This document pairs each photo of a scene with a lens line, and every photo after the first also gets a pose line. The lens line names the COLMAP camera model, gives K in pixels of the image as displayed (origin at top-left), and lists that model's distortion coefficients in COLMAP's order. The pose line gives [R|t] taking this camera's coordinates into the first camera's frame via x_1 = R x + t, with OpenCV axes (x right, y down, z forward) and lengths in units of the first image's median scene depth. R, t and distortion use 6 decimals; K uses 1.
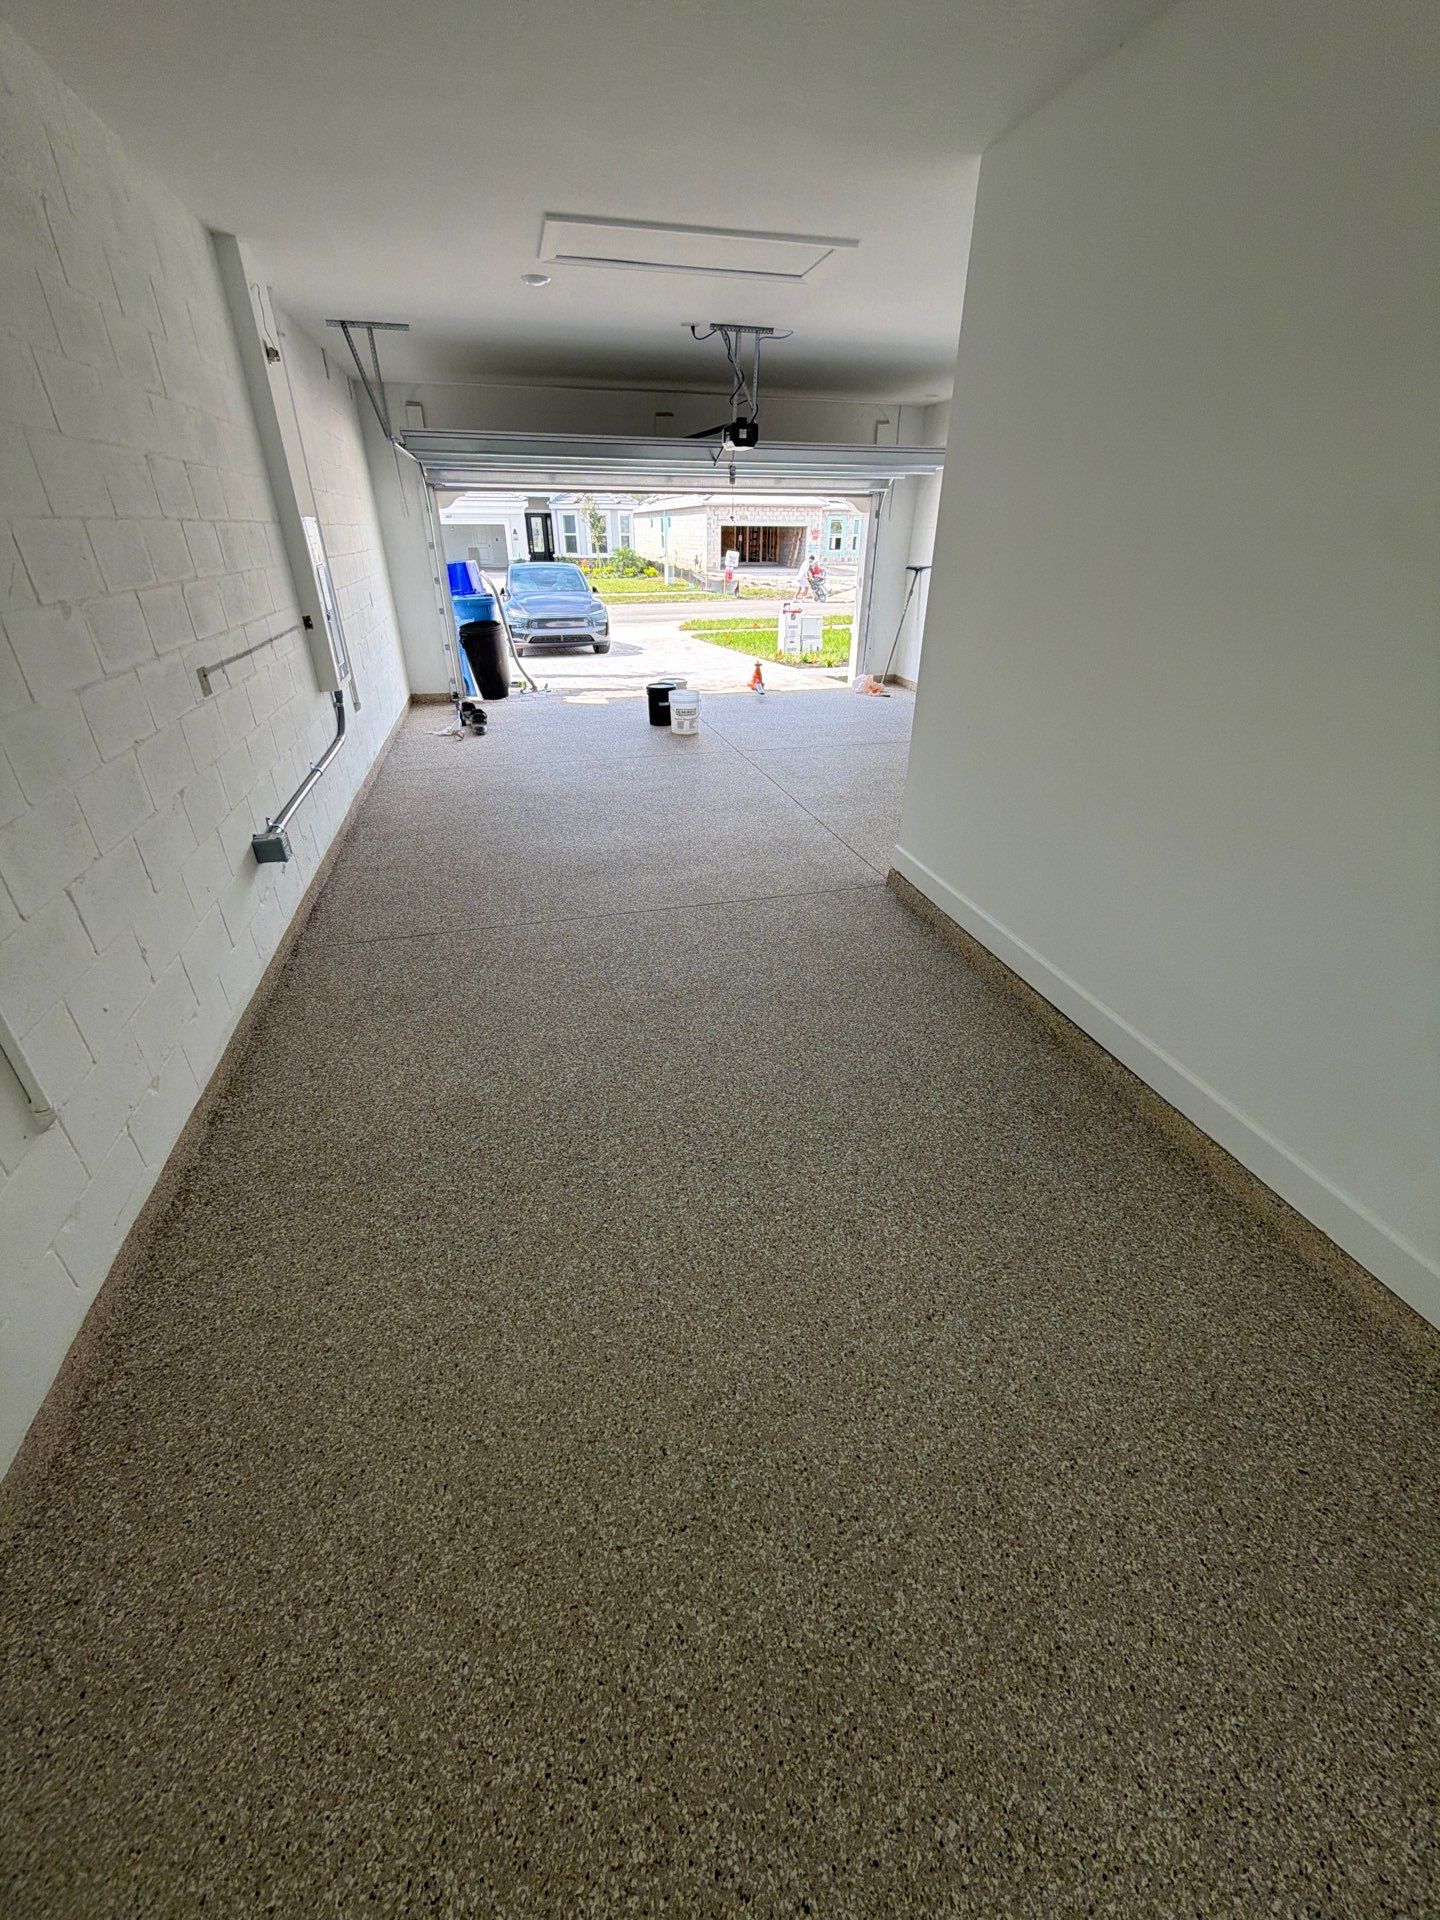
lens RADIAL K [[766.5, 0, 718.0], [0, 766.5, 959.8], [0, 0, 1]] dist [0.002493, -0.000049]
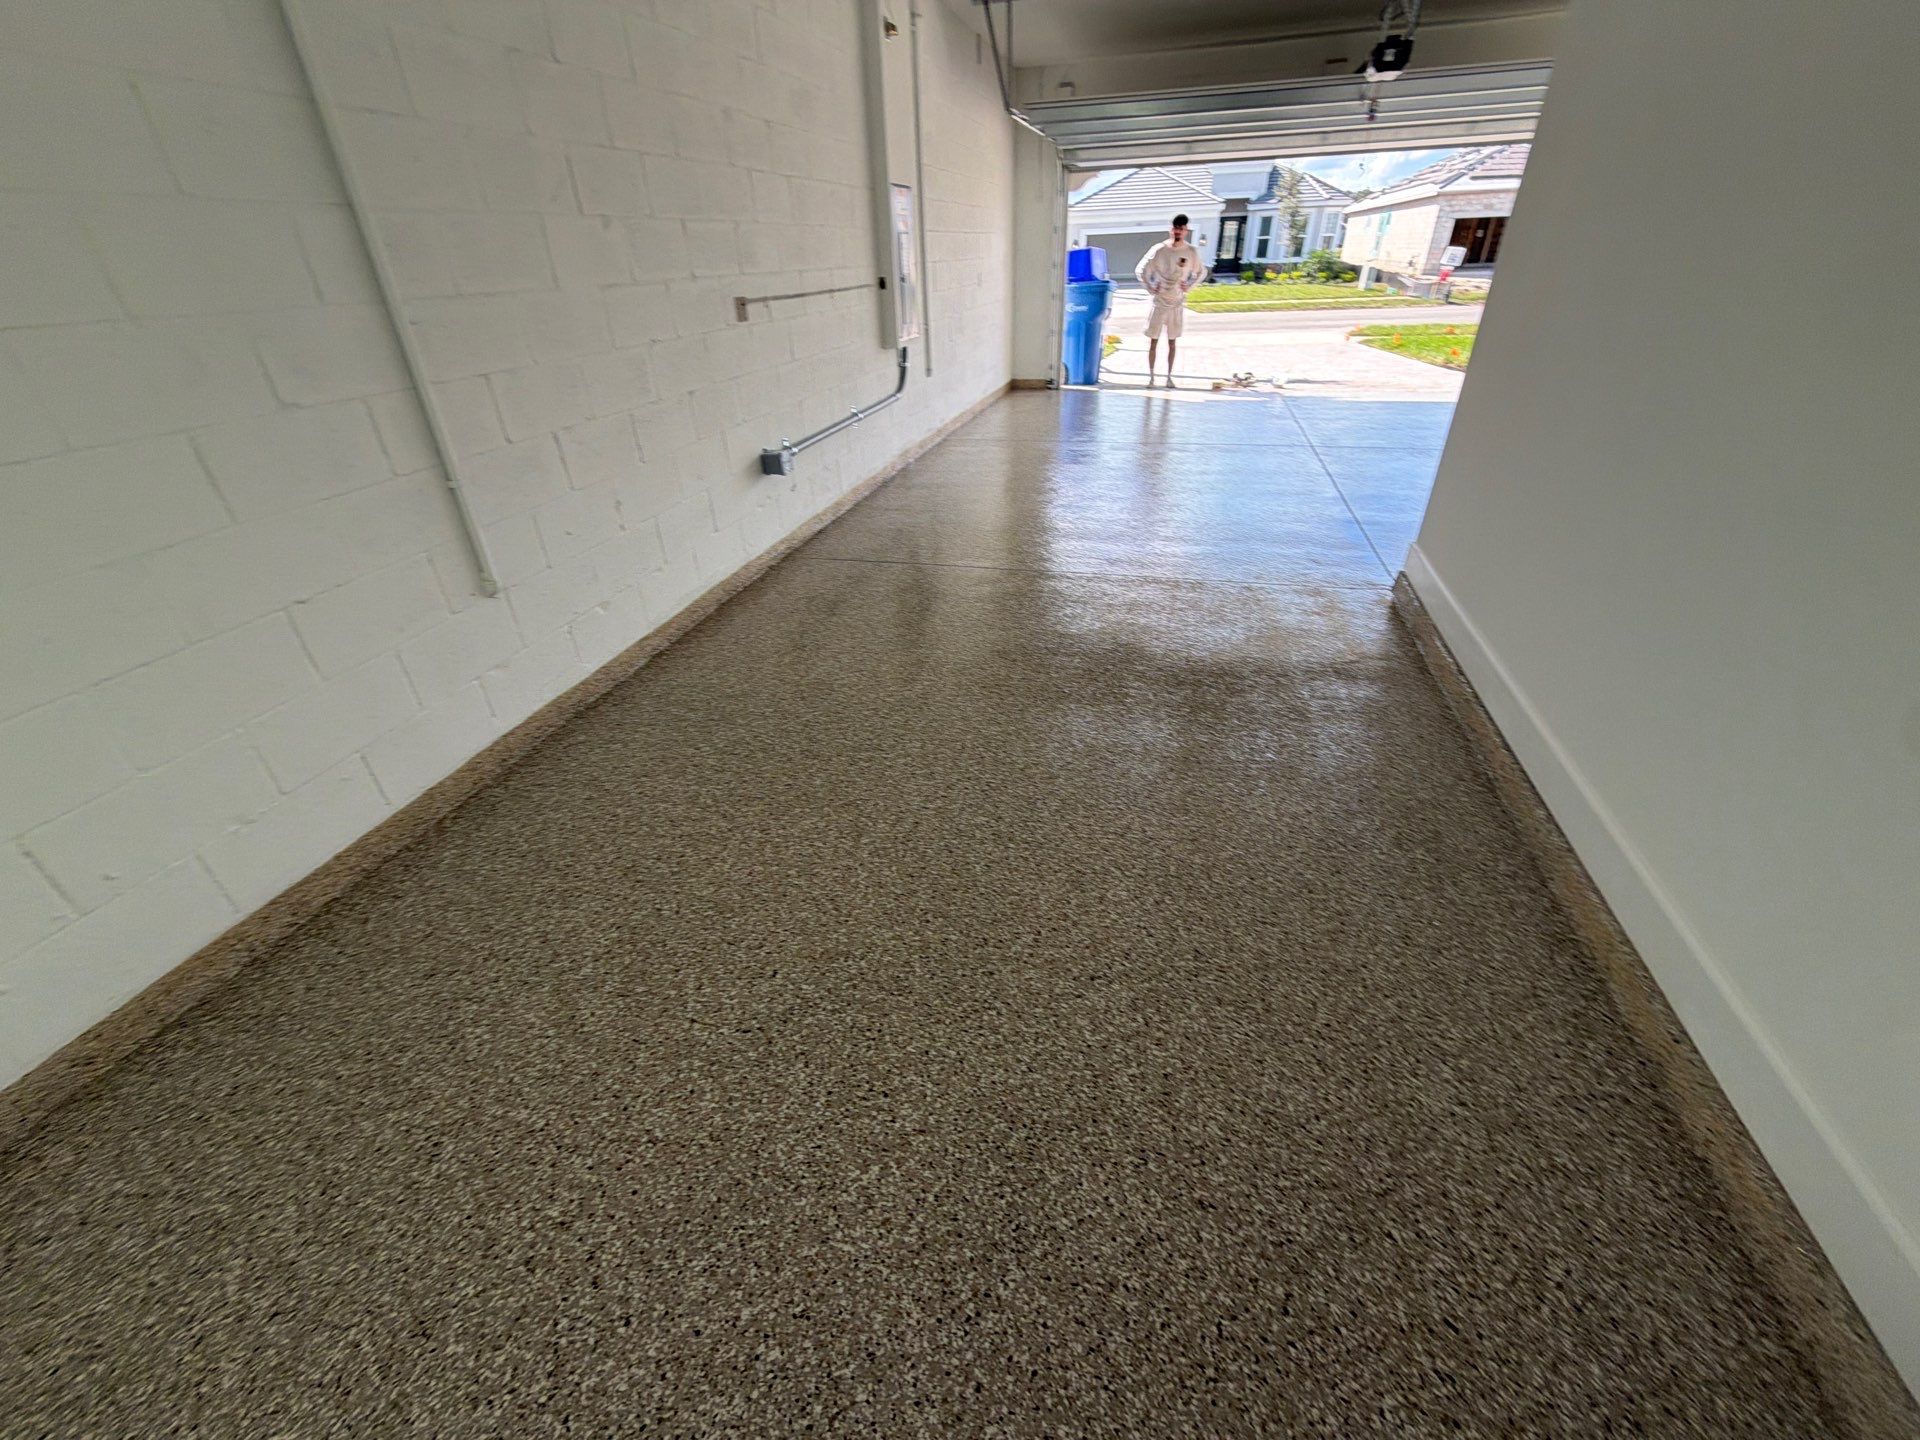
lens RADIAL K [[766.5, 0, 962.8], [0, 766.5, 721.1], [0, 0, 1]] dist [0.002493, -0.000049]
pose [[0.872920, 0.225125, -0.432815, 0.459617], [-0.205565, 0.974293, 0.092178, 0.127667], [0.442440, 0.008507, 0.896758, 0.137817]]
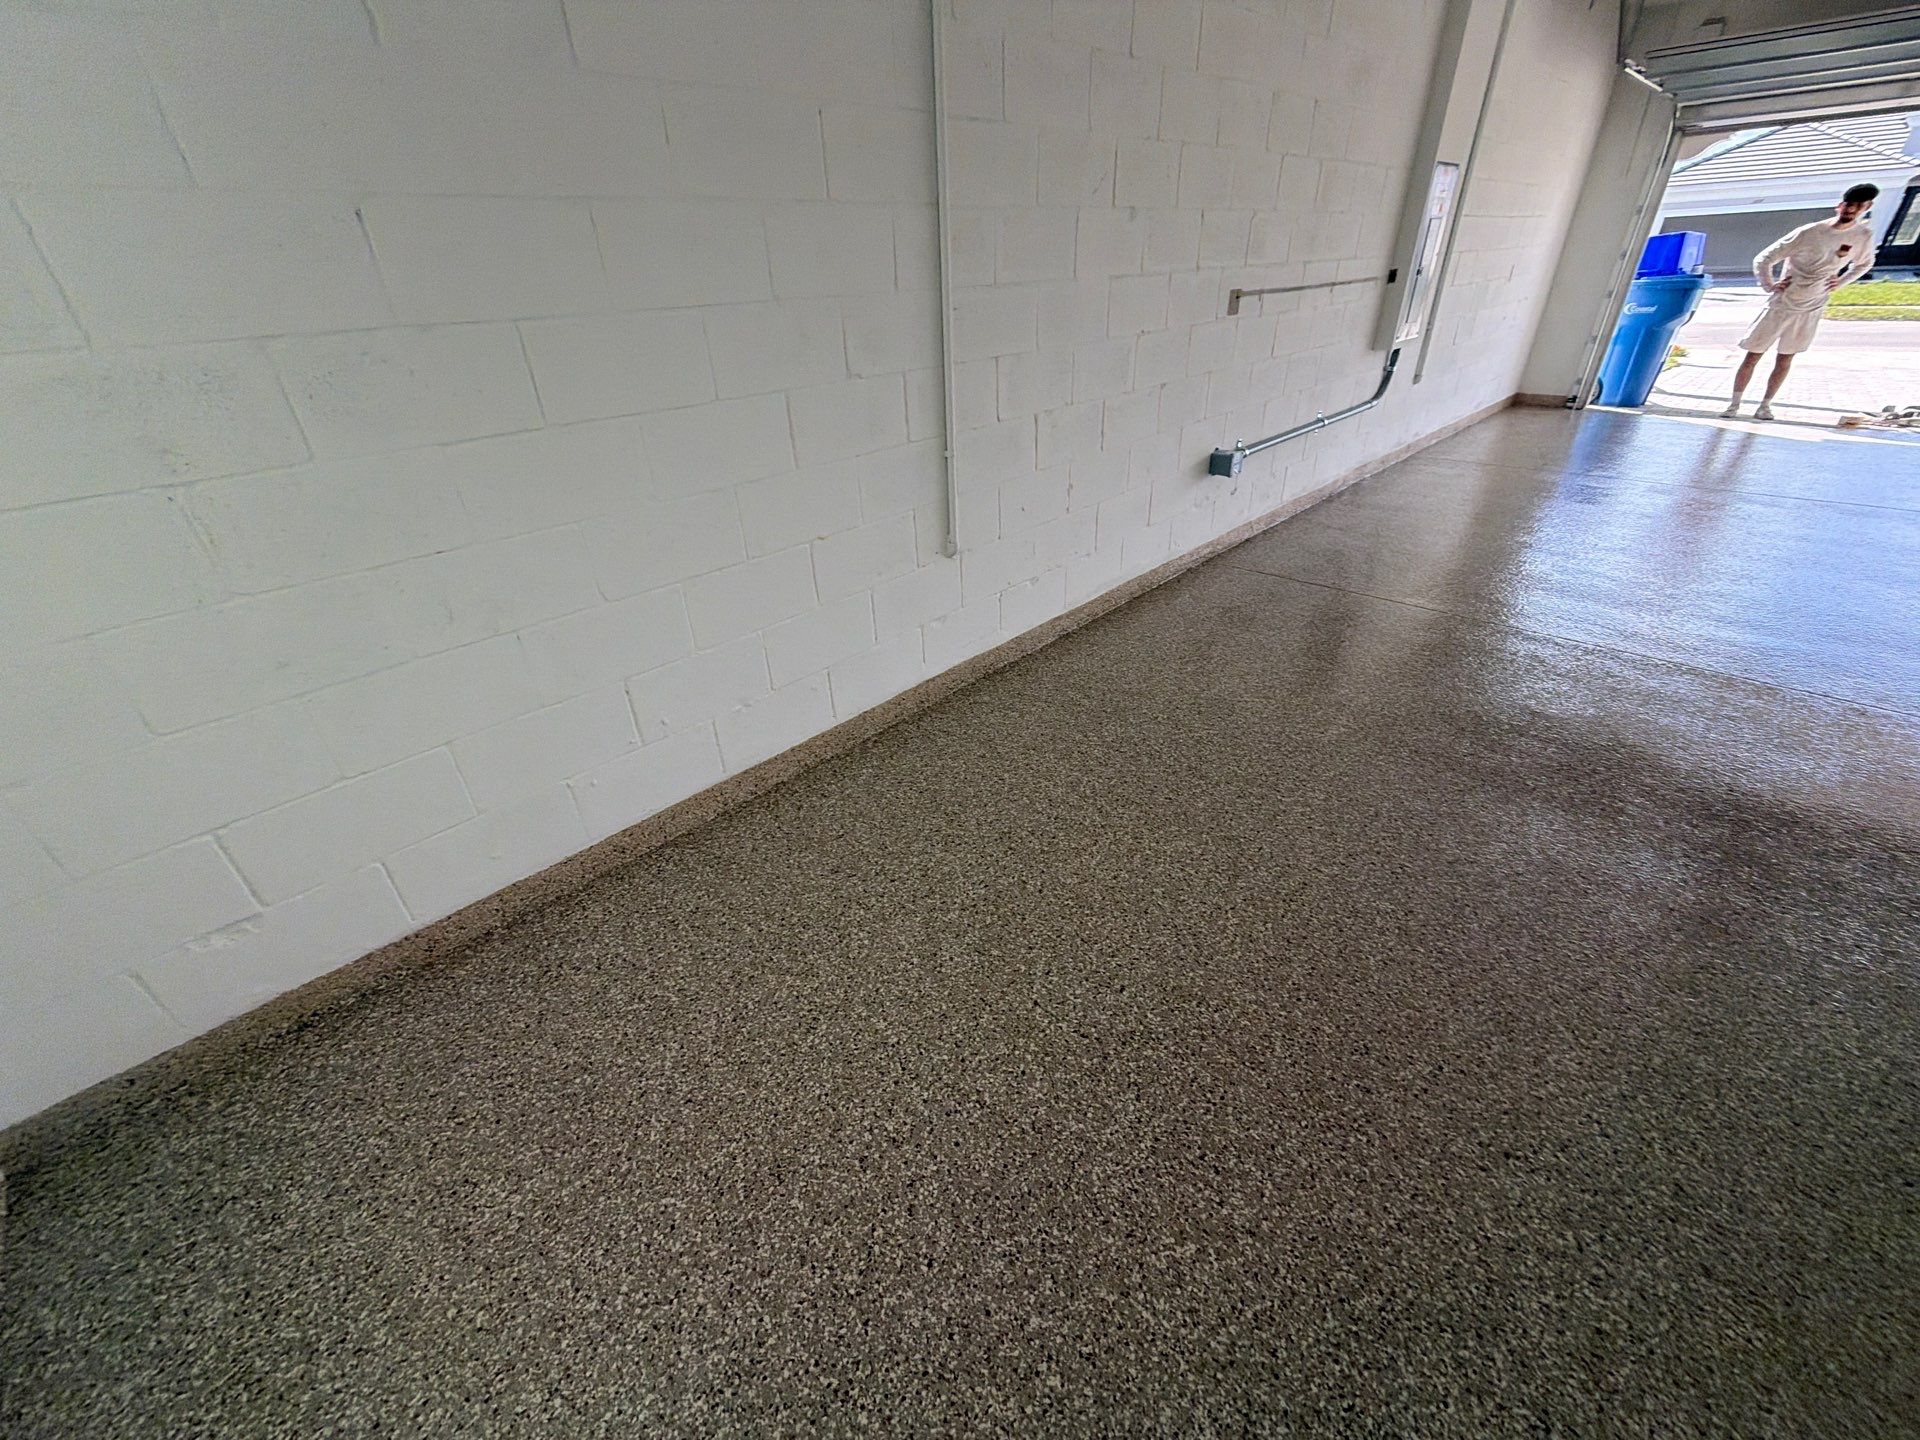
lens RADIAL K [[766.5, 0, 964.4], [0, 766.5, 724.4], [0, 0, 1]] dist [0.002493, -0.000049]
pose [[0.522368, 0.416318, -0.744185, 0.373645], [-0.381376, 0.894631, 0.232781, 0.141164], [0.762682, 0.162217, 0.626101, 0.118519]]
